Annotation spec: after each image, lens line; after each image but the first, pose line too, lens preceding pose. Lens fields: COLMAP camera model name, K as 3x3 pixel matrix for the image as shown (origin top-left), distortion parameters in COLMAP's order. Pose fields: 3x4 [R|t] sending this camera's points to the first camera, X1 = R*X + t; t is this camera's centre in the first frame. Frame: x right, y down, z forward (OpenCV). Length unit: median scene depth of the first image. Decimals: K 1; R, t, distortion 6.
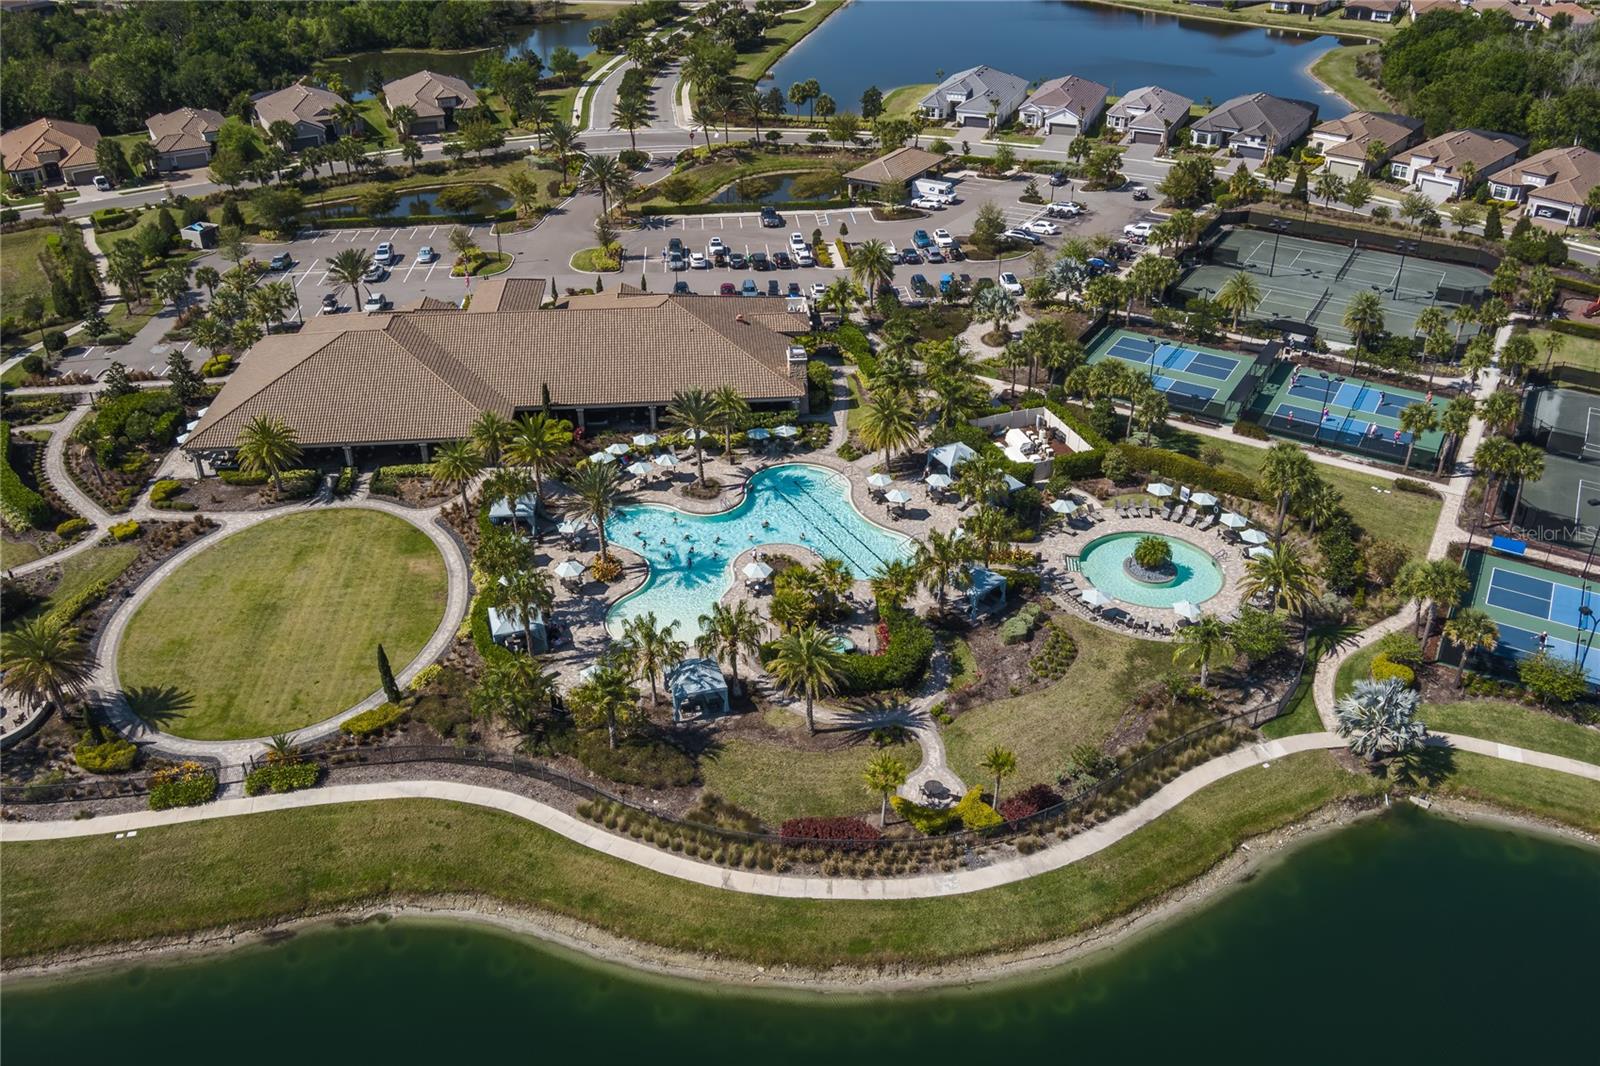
lens RADIAL K [[1270.7, 0, 800.0], [0, 1270.7, 533.0], [0, 0, 1]] dist [-0.063413, 0.010290]
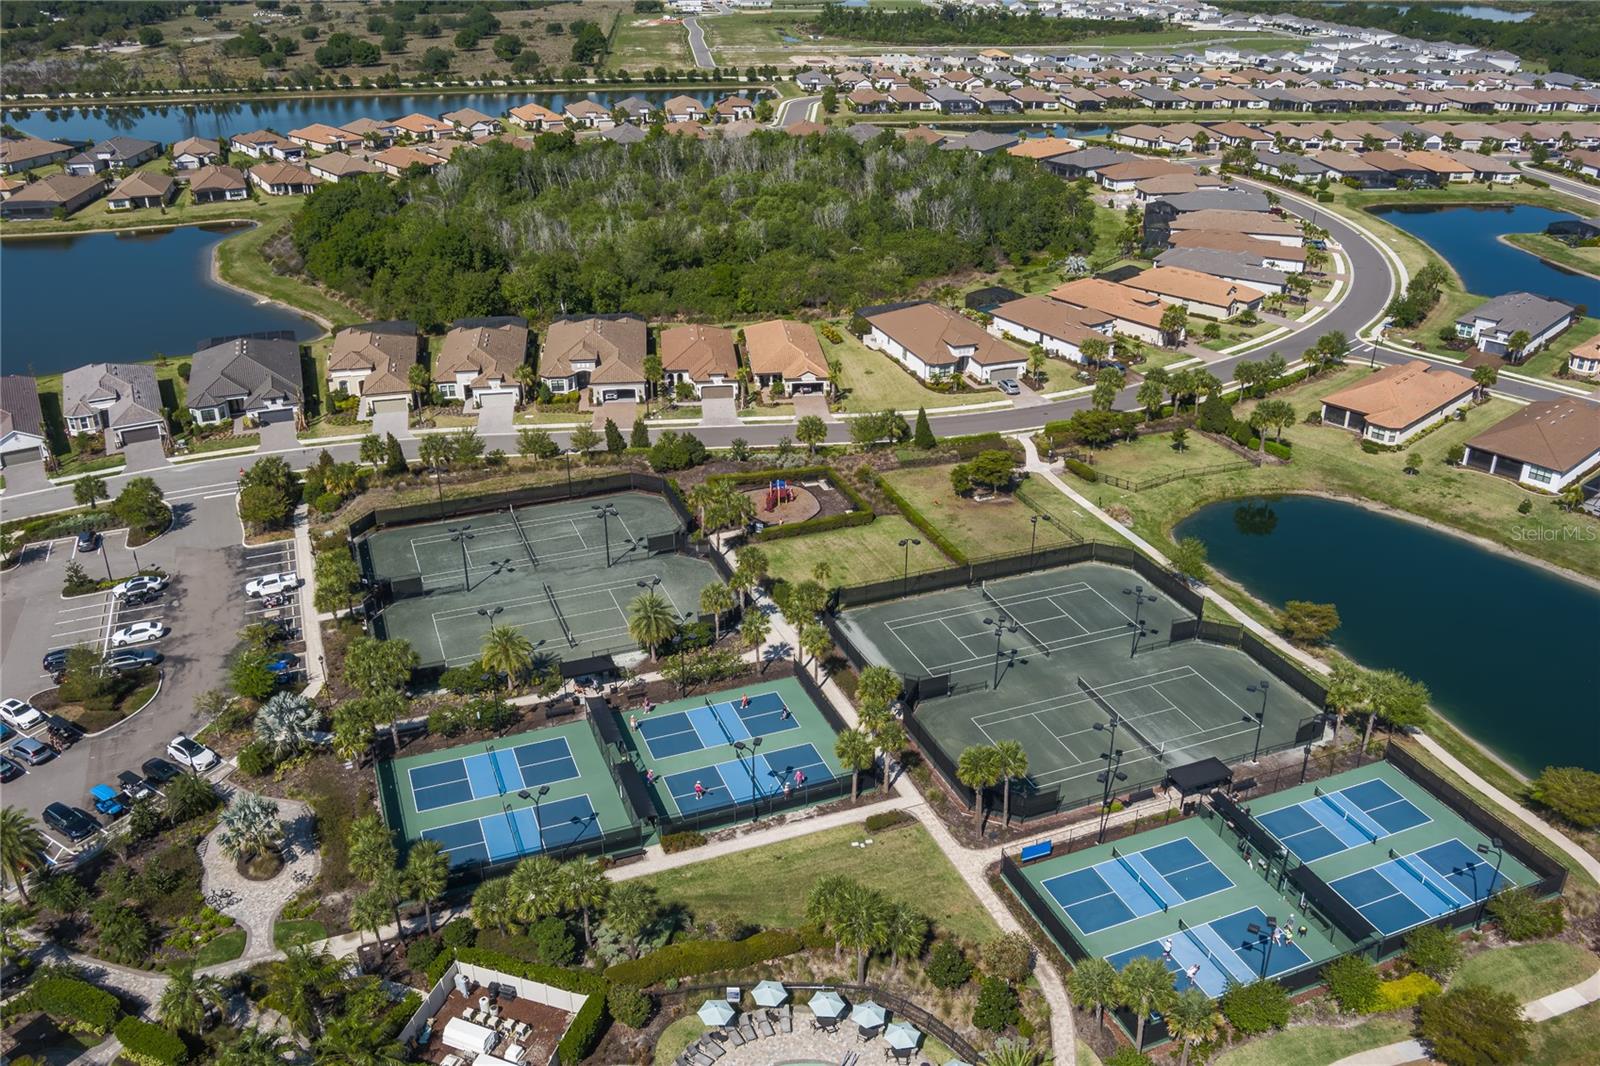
lens RADIAL K [[1270.7, 0, 800.0], [0, 1270.7, 533.0], [0, 0, 1]] dist [-0.063413, 0.010290]
pose [[0.604652, -0.356192, 0.712407, -0.064312], [0.412610, 0.905139, 0.102354, -0.194429], [-0.681285, 0.232058, 0.694263, 0.214527]]
